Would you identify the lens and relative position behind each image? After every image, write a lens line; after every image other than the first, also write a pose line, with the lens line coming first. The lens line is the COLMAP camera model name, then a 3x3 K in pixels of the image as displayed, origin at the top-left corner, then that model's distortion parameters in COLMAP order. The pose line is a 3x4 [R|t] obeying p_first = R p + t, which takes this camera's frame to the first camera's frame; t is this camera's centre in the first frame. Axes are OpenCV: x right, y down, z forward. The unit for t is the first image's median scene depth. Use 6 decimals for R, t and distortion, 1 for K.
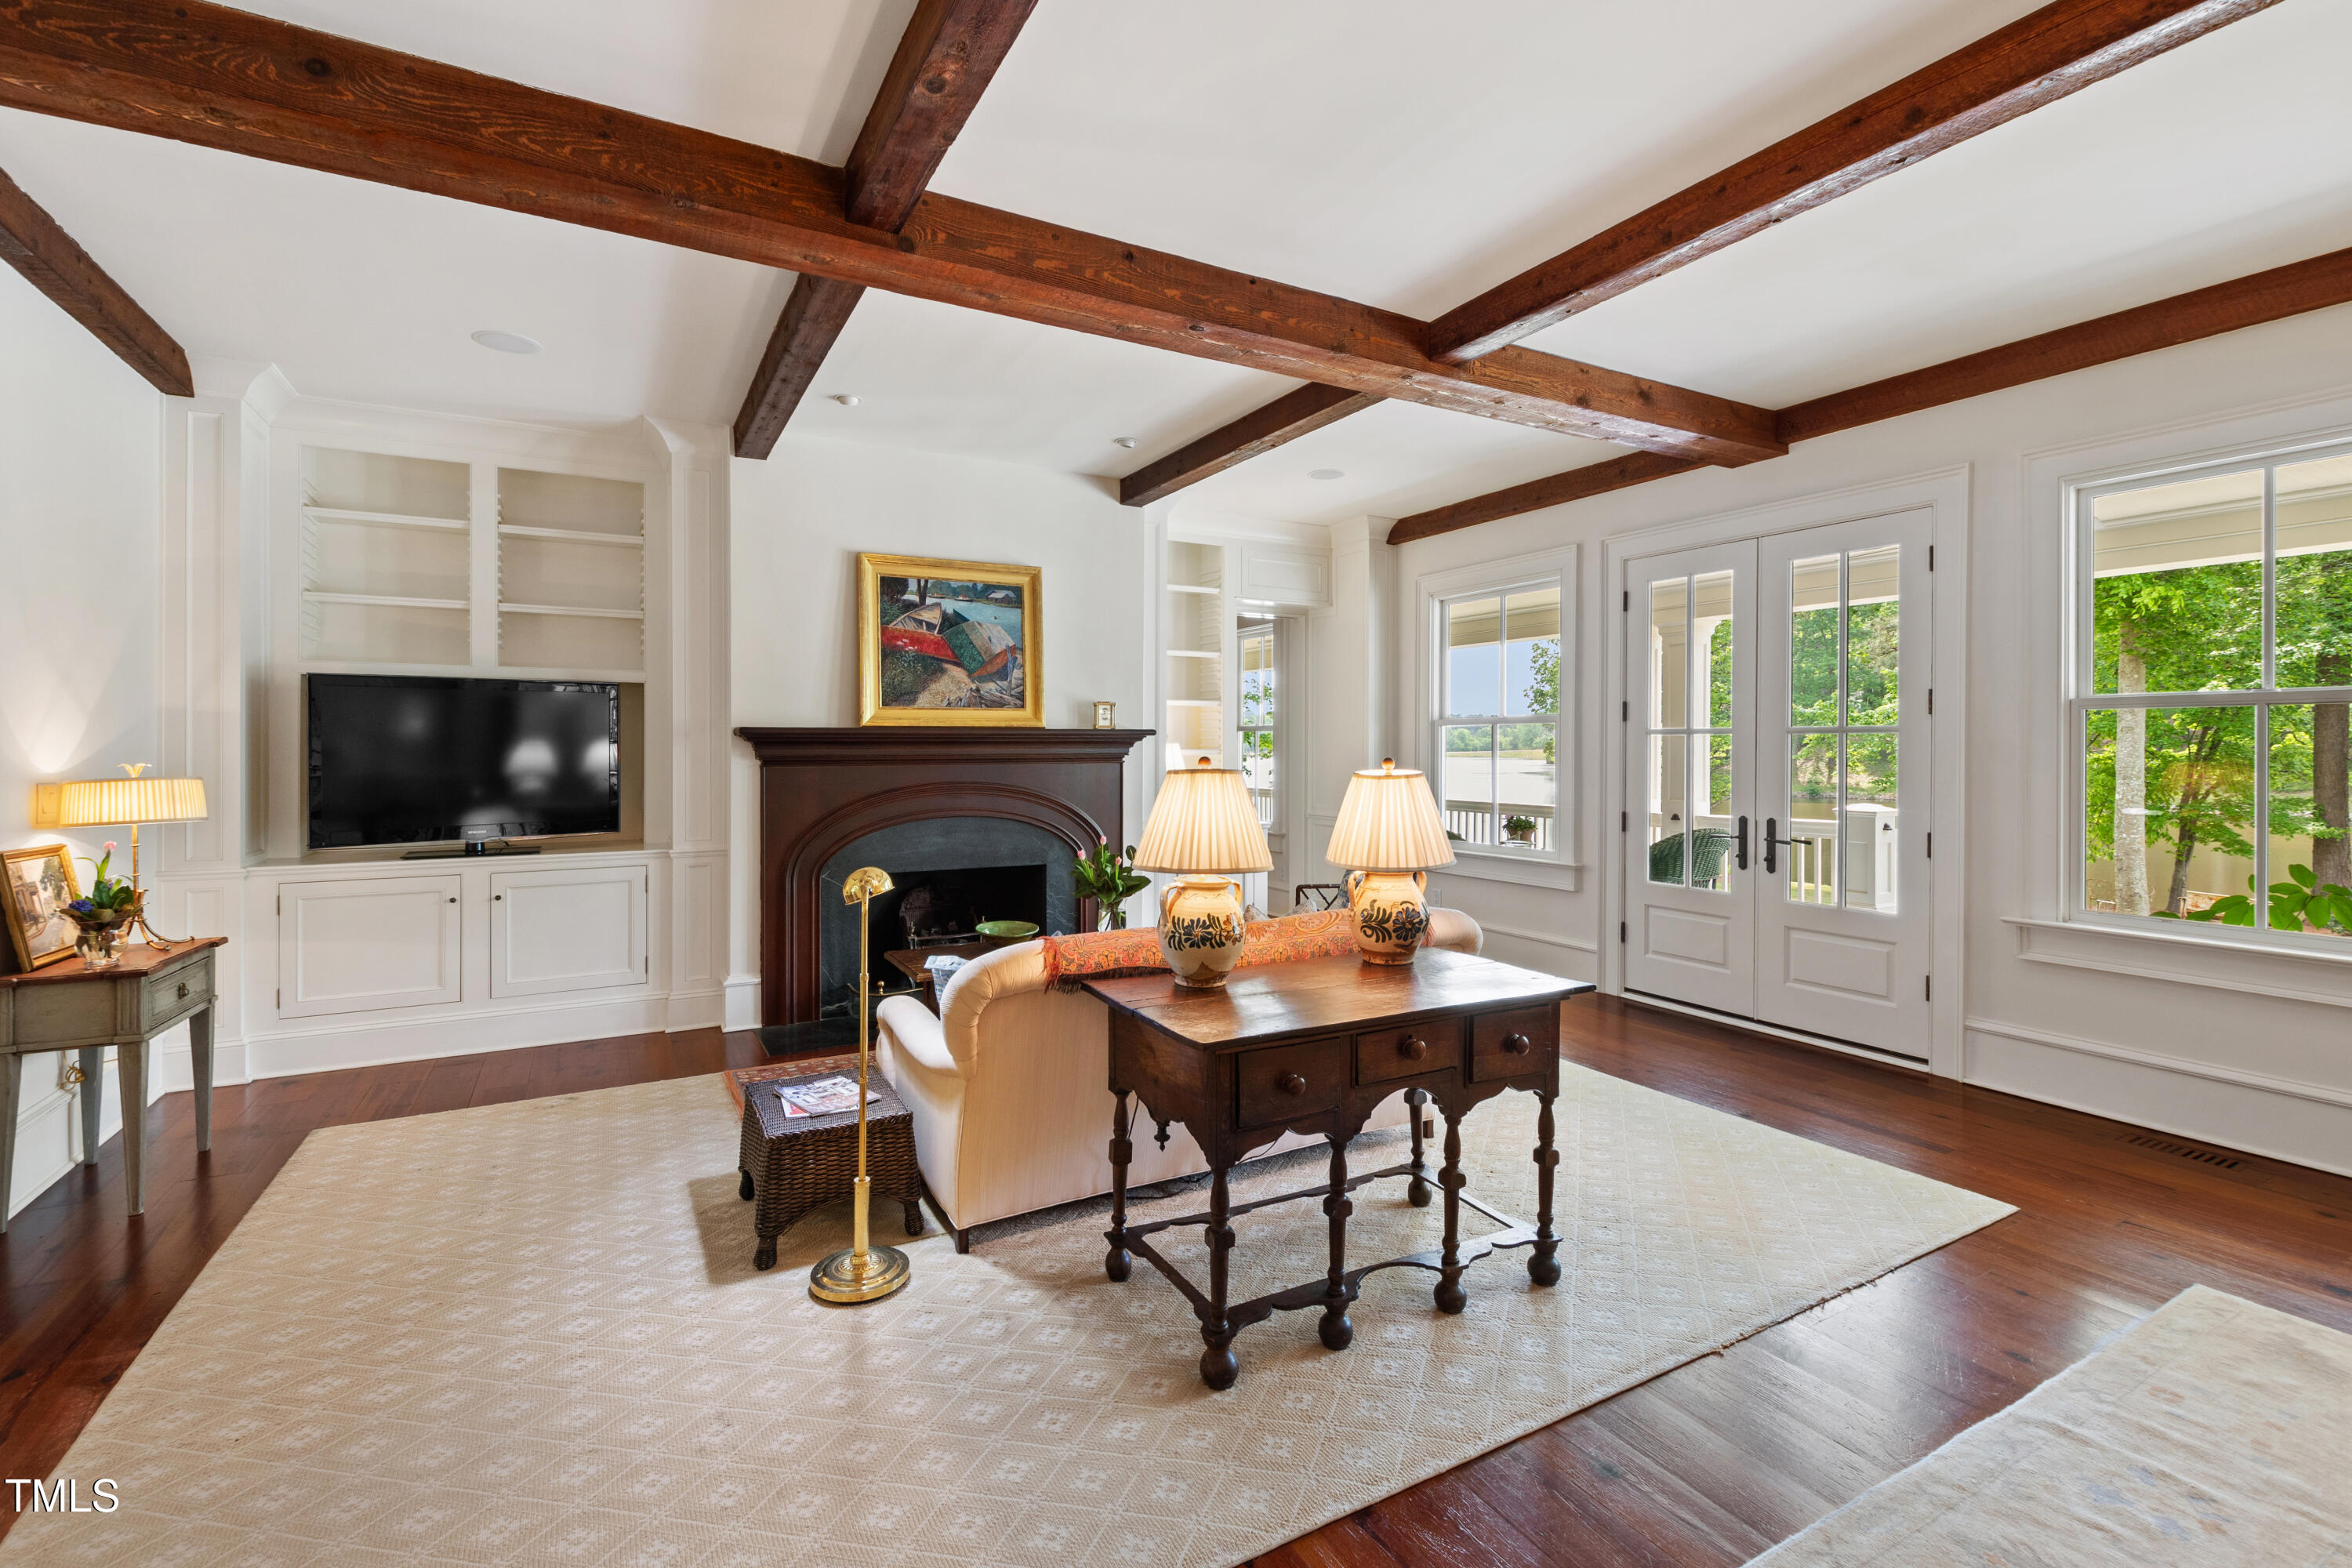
lens RADIAL K [[1016.9, 0, 1119.6], [0, 1016.9, 750.5], [0, 0, 1]] dist [0.008230, -0.001026]
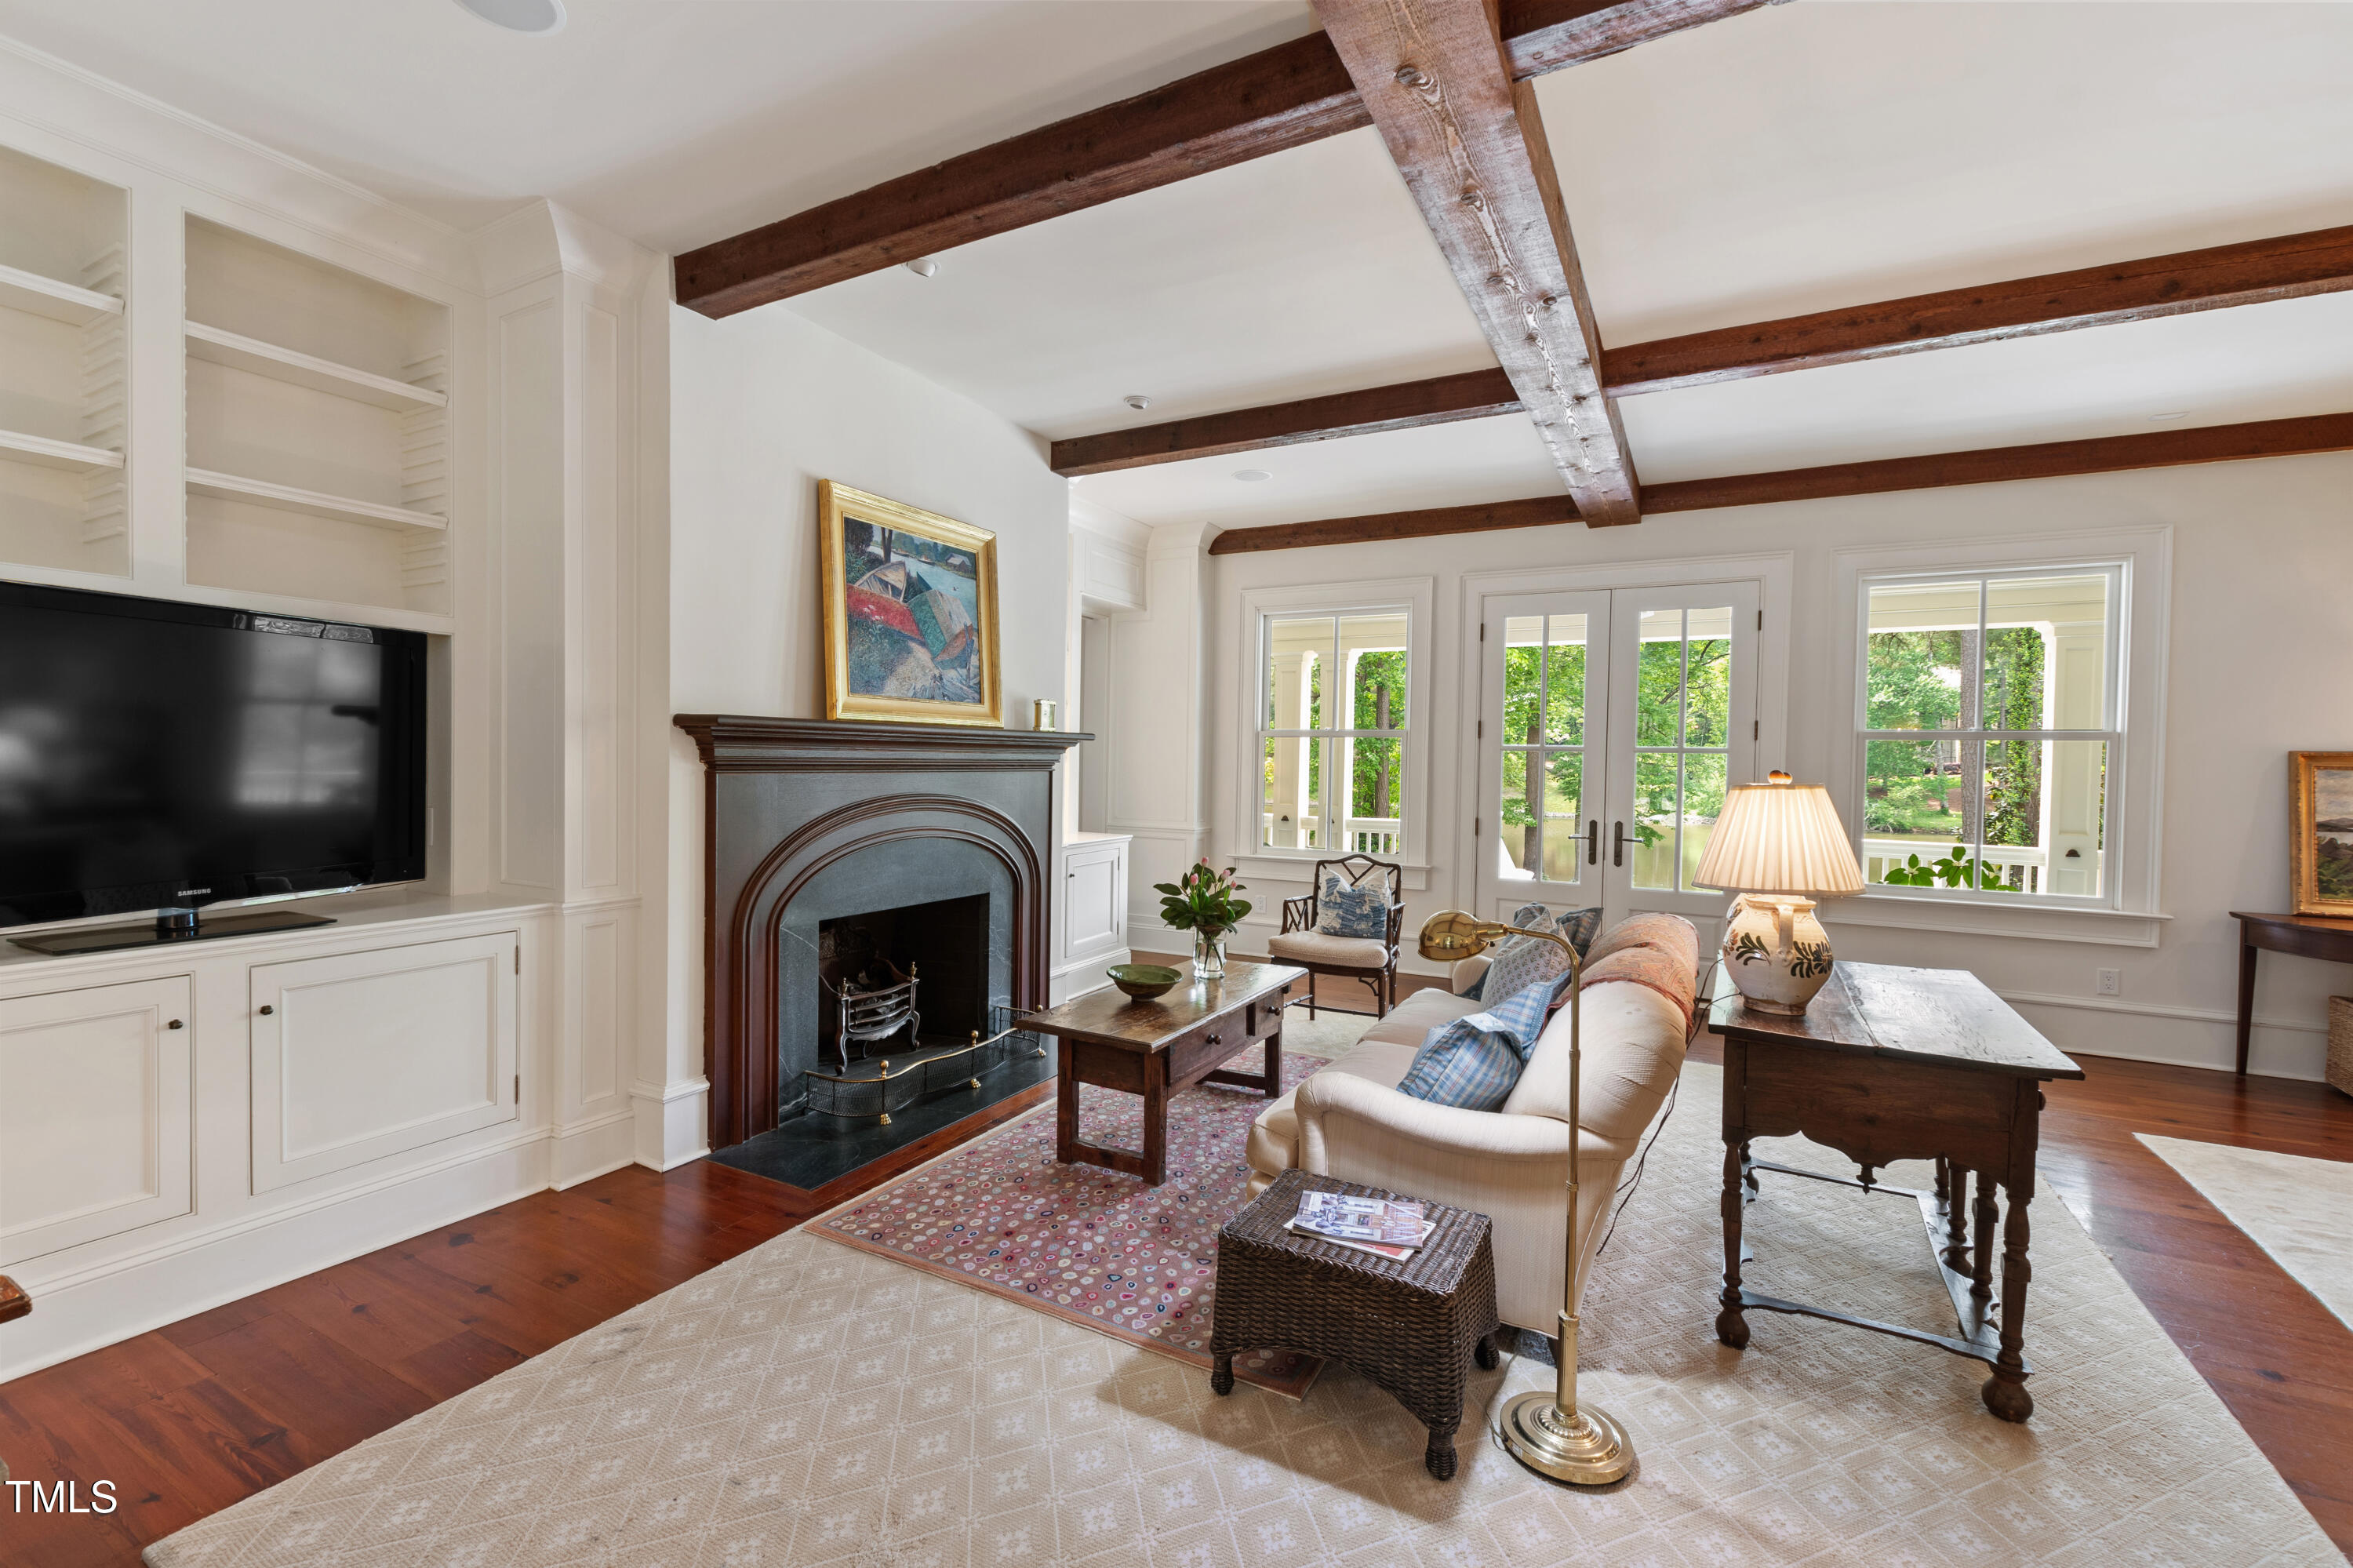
lens RADIAL K [[1017.4, 0, 1165.0], [0, 1017.4, 780.4], [0, 0, 1]] dist [0.008230, -0.001026]
pose [[0.842240, 0.003403, 0.539092, -0.454404], [-0.015045, 0.999739, 0.017194, 0.004358], [-0.538892, -0.022592, 0.842072, 0.256770]]
